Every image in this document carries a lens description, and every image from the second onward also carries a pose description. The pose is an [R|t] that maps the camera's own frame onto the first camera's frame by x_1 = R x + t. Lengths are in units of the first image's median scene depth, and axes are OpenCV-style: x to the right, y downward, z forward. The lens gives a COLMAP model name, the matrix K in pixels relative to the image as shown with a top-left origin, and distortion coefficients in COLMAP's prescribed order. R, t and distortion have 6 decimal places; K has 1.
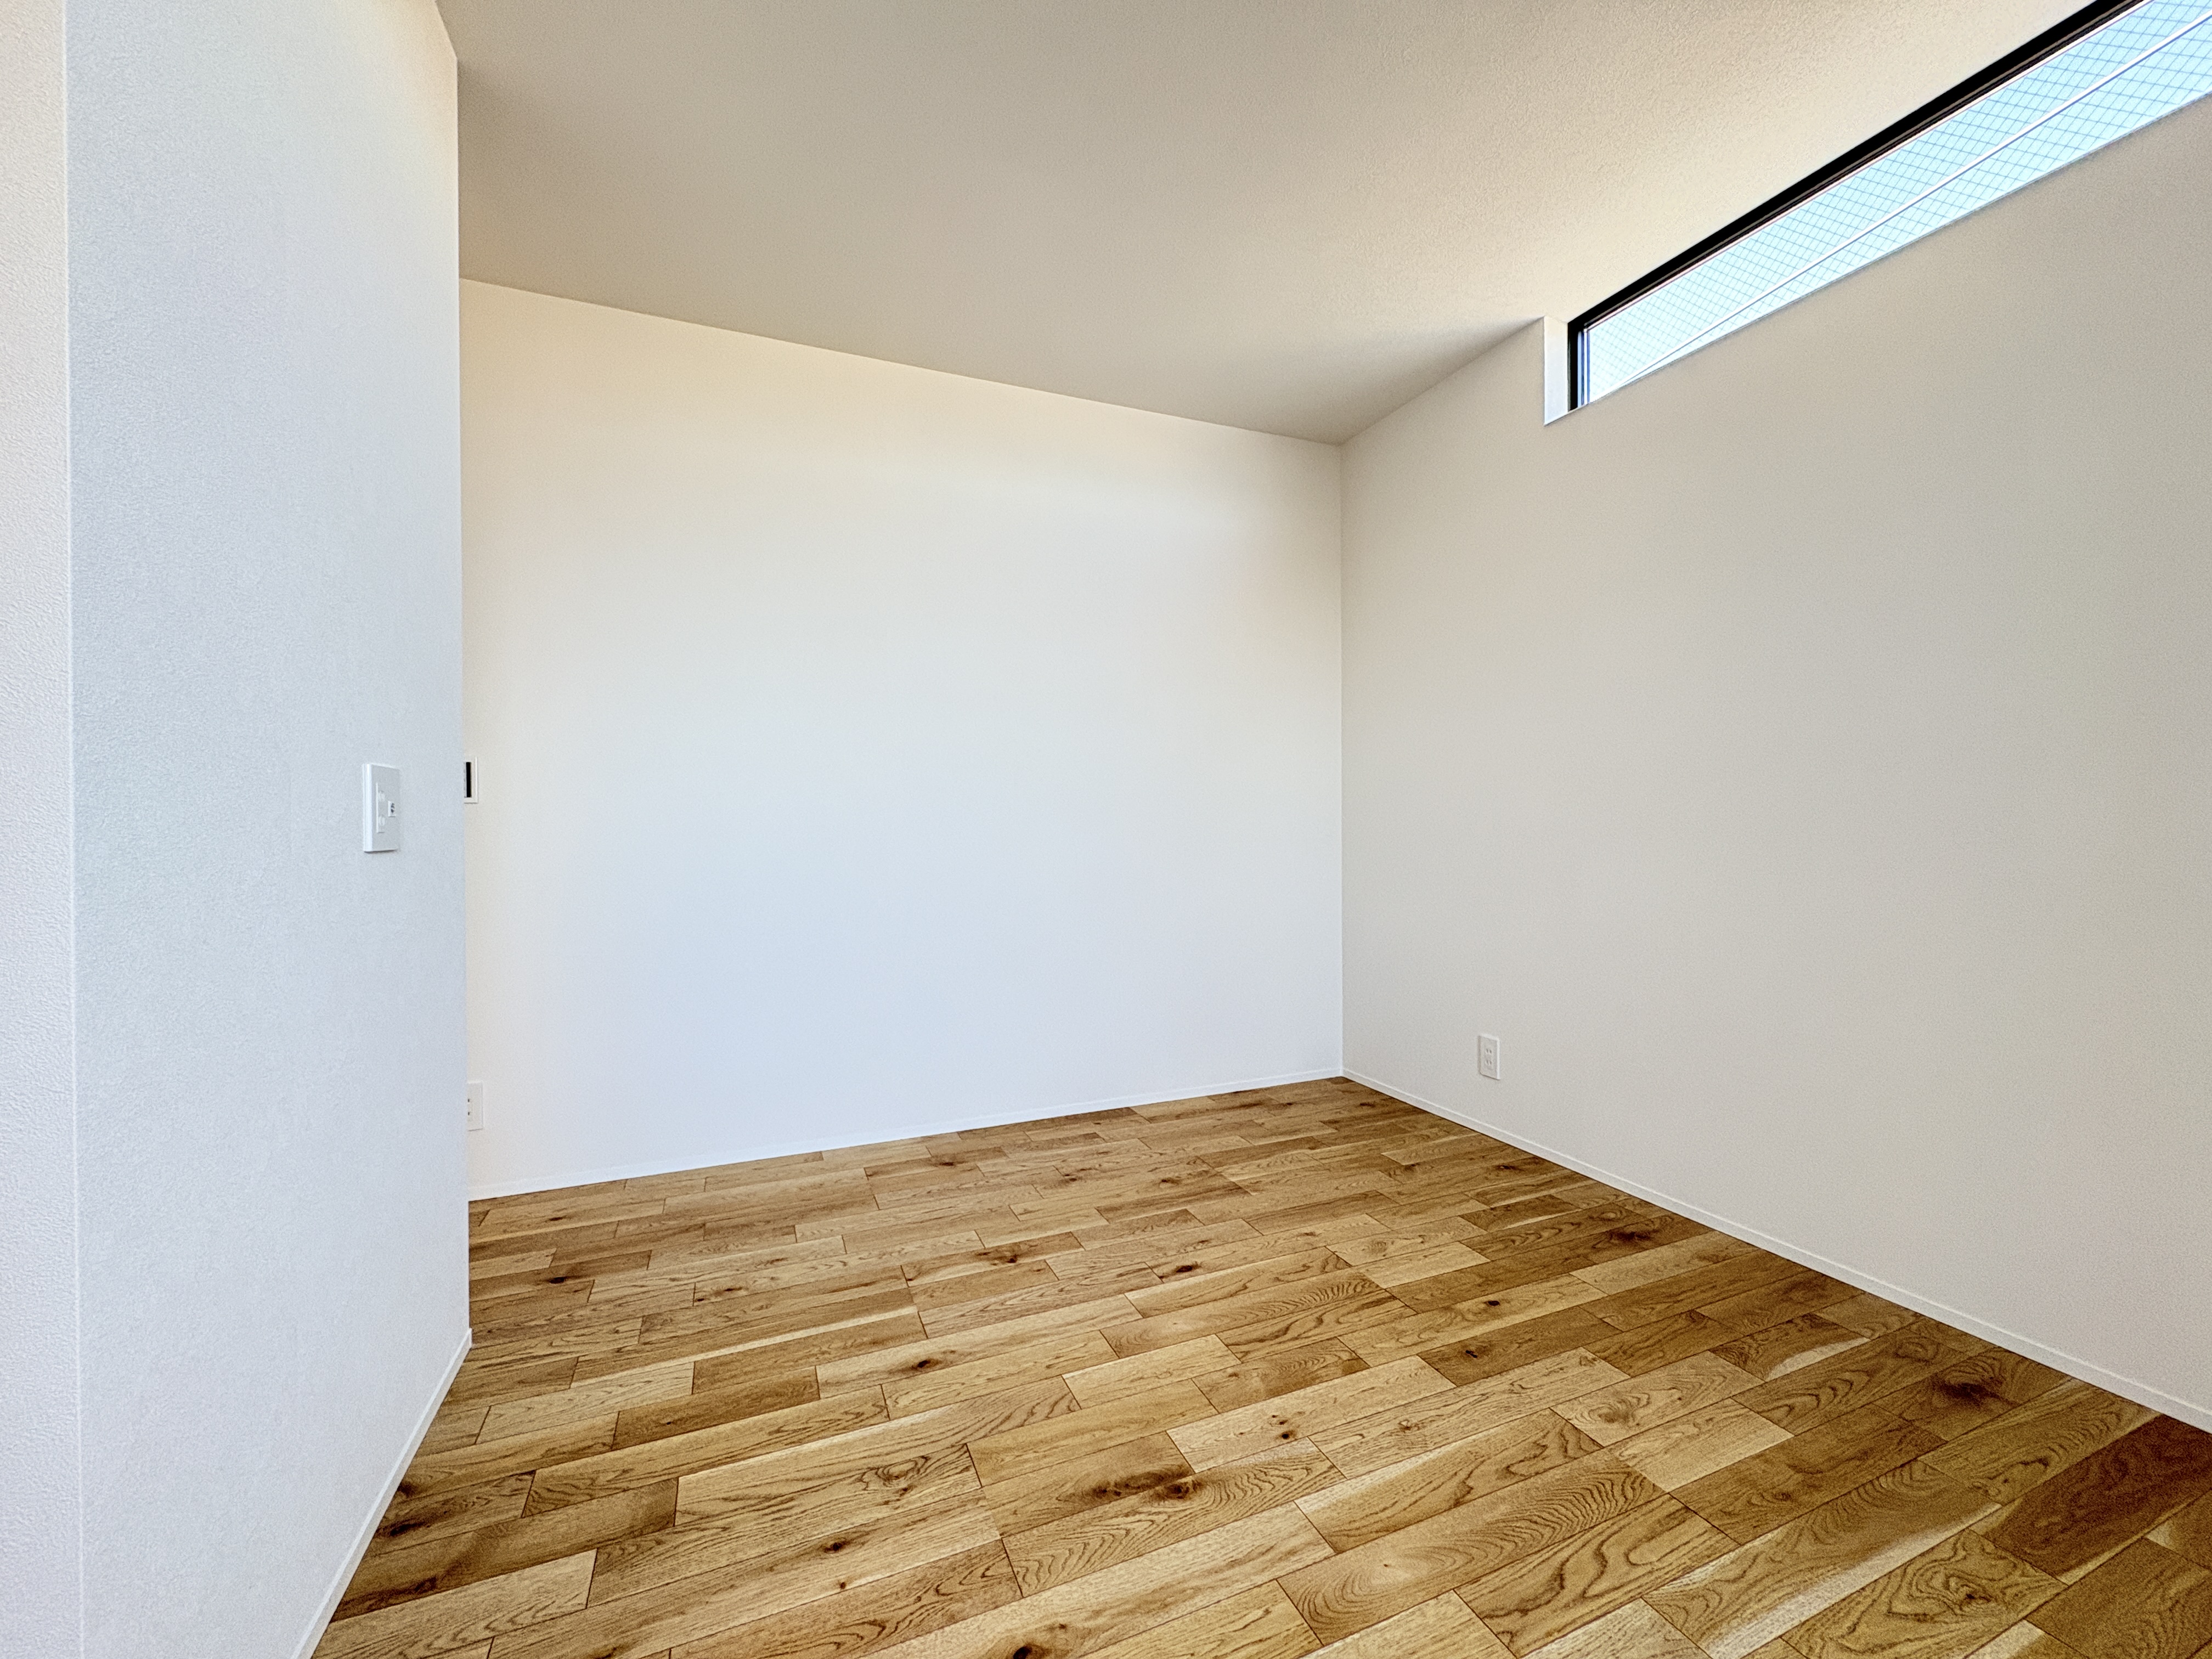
lens RADIAL K [[878.3, 0, 1108.9], [0, 878.3, 830.5], [0, 0, 1]] dist [-0.000608, 0.000395]
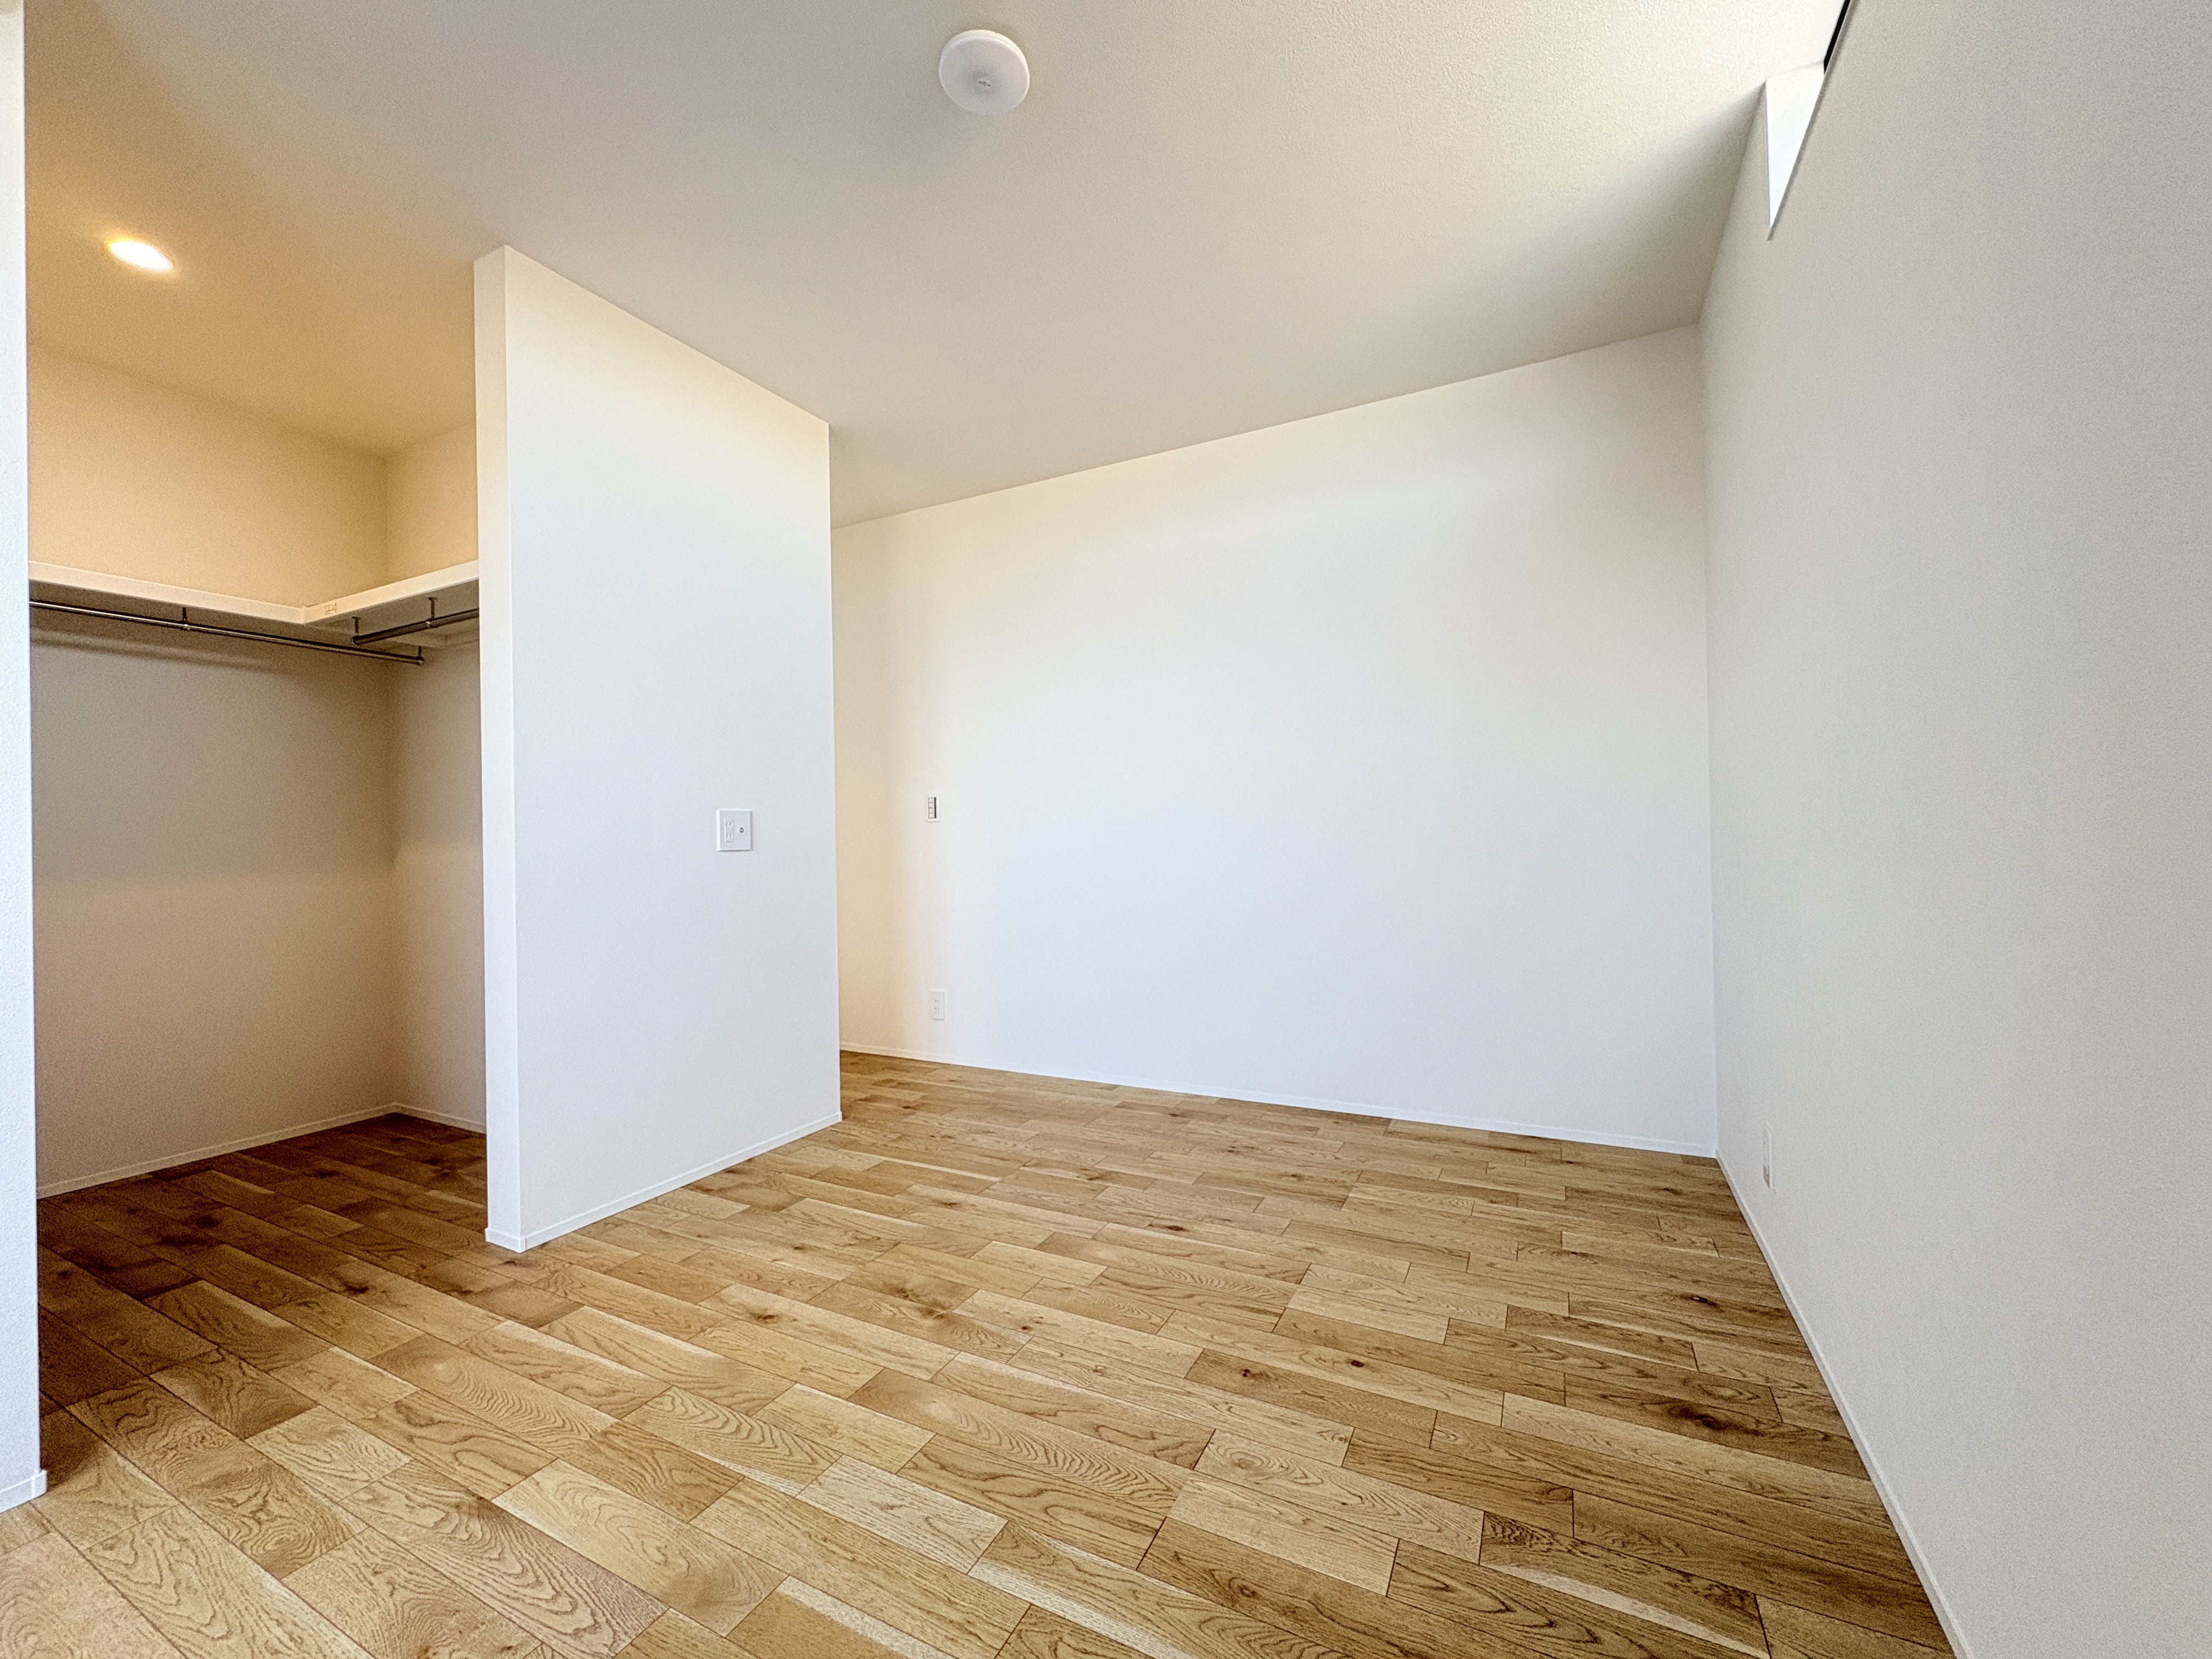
lens RADIAL K [[878.3, 0, 1108.9], [0, 878.3, 830.5], [0, 0, 1]] dist [-0.000608, 0.000395]
pose [[0.642940, -0.012116, -0.765821, 0.773605], [0.010551, 0.999920, -0.006961, -0.000362], [0.765844, -0.003605, 0.643016, 0.187367]]
